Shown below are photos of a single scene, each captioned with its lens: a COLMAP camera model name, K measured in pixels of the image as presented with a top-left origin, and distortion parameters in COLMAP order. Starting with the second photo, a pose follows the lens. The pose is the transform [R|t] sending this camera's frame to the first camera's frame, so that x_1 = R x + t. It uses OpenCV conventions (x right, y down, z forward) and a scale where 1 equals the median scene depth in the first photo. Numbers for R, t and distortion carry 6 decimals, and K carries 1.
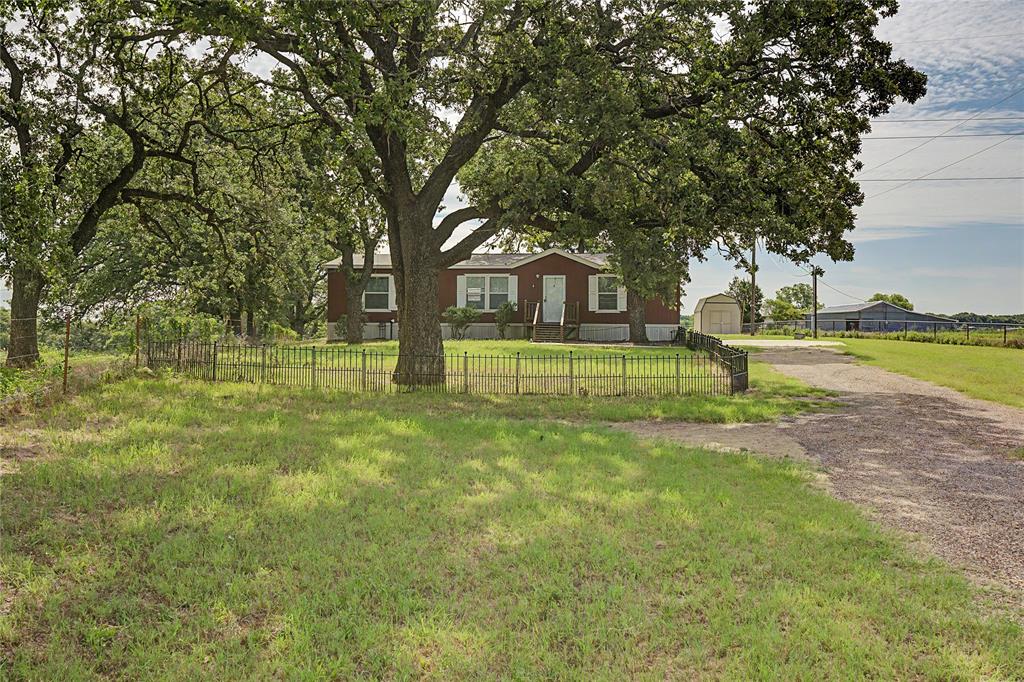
lens RADIAL K [[991.7, 0, 506.2], [0, 991.7, 337.9], [0, 0, 1]] dist [-0.014710, 0.000000]
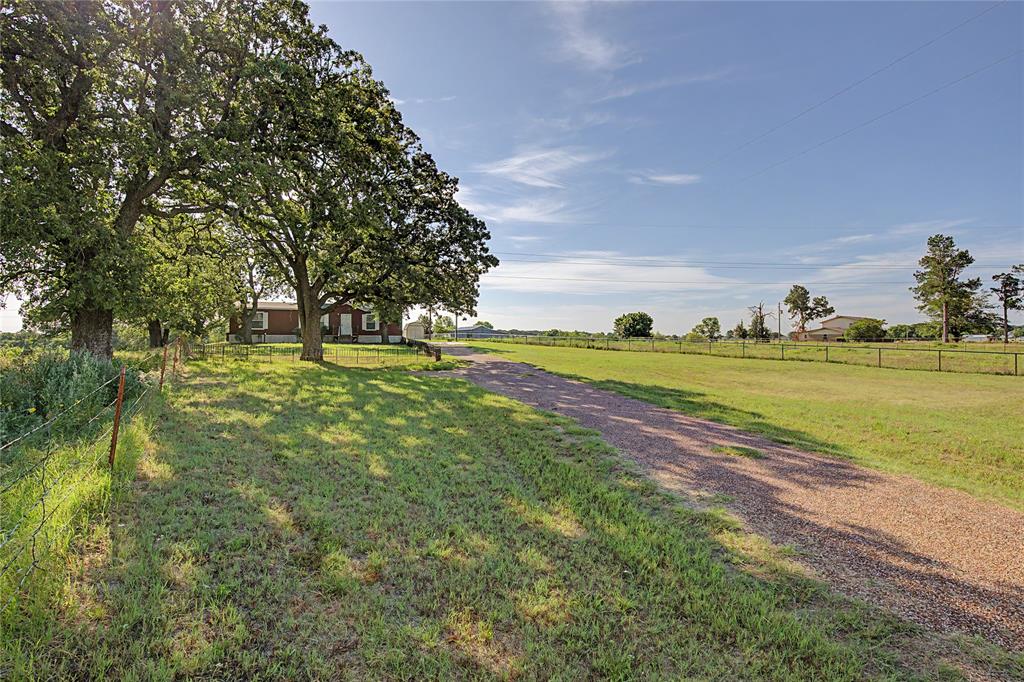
lens RADIAL K [[483.6, 0, 512.5], [0, 483.6, 340.6], [0, 0, 1]] dist [-0.009615, 0.001717]
pose [[0.908028, -0.004378, 0.418886, -0.069466], [0.004050, 0.999990, 0.001671, -0.002641], [-0.418889, 0.000179, 0.908037, -0.158689]]
